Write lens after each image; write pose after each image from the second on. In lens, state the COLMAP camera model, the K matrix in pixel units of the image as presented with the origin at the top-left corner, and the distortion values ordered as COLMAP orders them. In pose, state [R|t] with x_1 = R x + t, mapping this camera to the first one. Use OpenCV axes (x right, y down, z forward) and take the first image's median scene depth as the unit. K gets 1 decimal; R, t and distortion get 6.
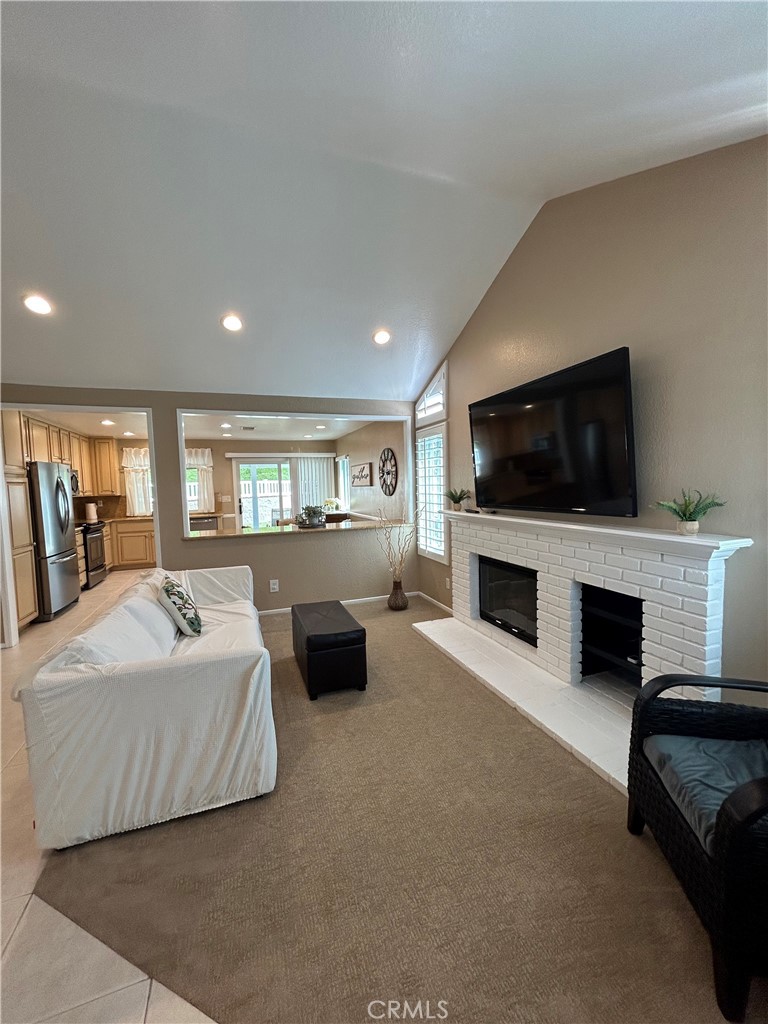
lens RADIAL K [[412.2, 0, 387.8], [0, 412.2, 509.6], [0, 0, 1]] dist [-0.001692, -0.000059]
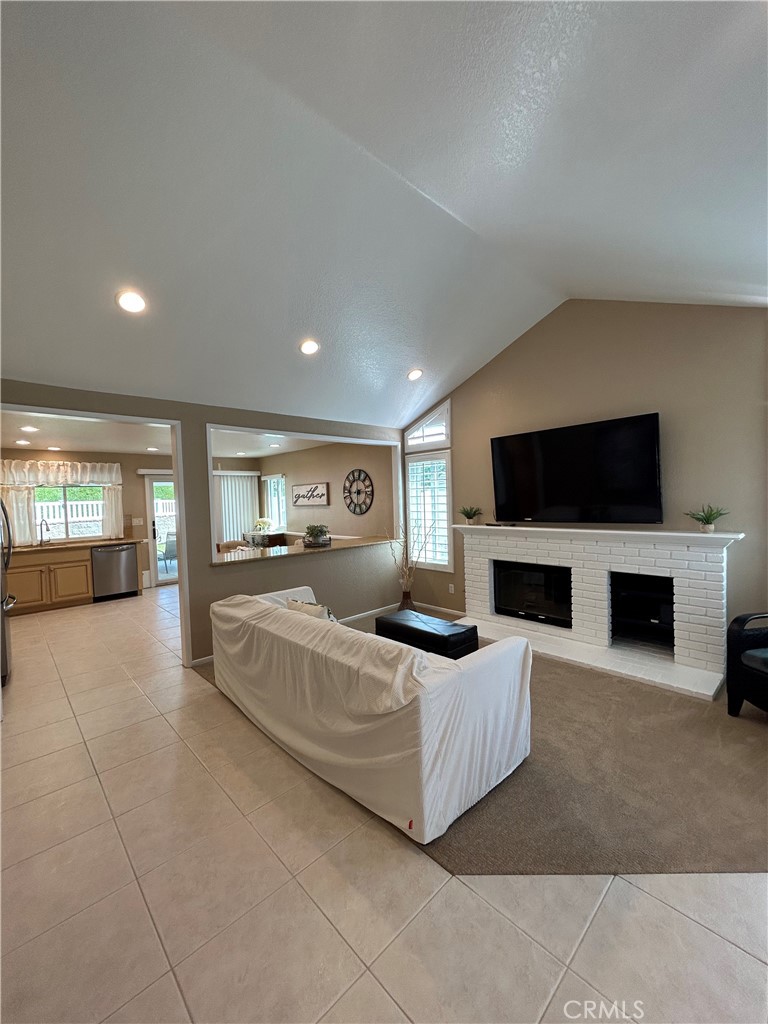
lens RADIAL K [[412.2, 0, 386.2], [0, 412.2, 509.1], [0, 0, 1]] dist [-0.001692, -0.000059]
pose [[0.919009, -0.012808, 0.394028, -0.470419], [0.031374, 0.998678, -0.040713, -0.002336], [-0.392986, 0.049777, 0.918196, 0.002979]]
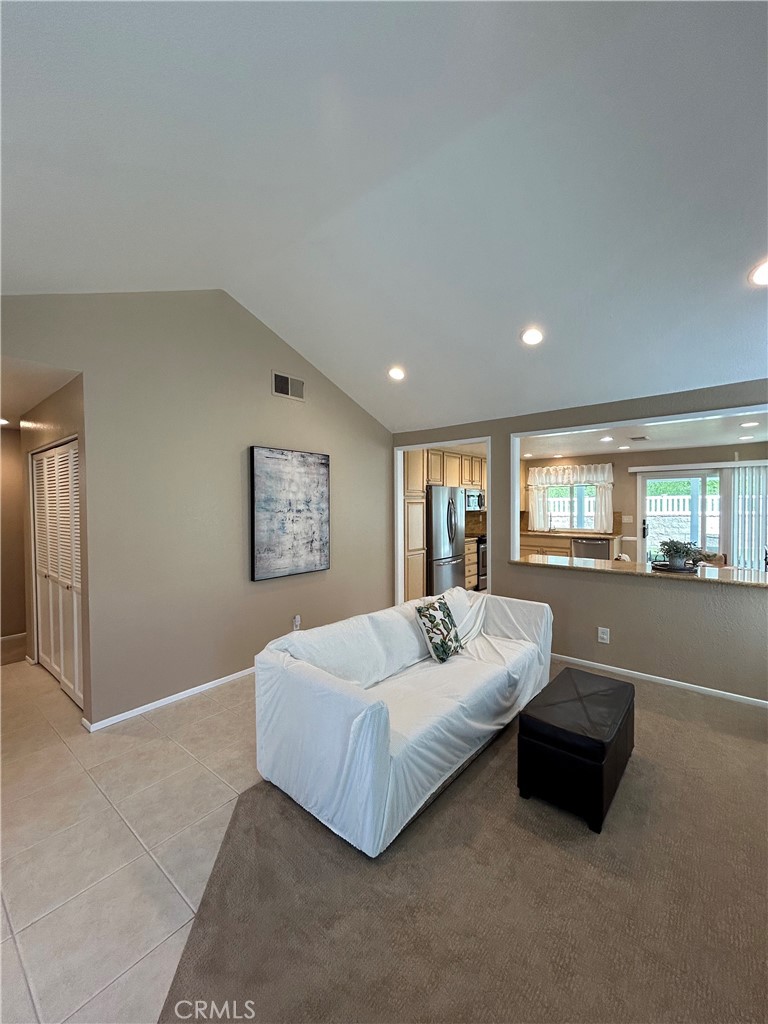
lens RADIAL K [[412.2, 0, 387.0], [0, 412.2, 510.7], [0, 0, 1]] dist [-0.001692, -0.000059]
pose [[0.499950, 0.040705, -0.865097, 0.206353], [-0.060441, 0.998099, 0.012033, -0.044599], [0.863943, 0.046271, 0.501460, 0.216412]]
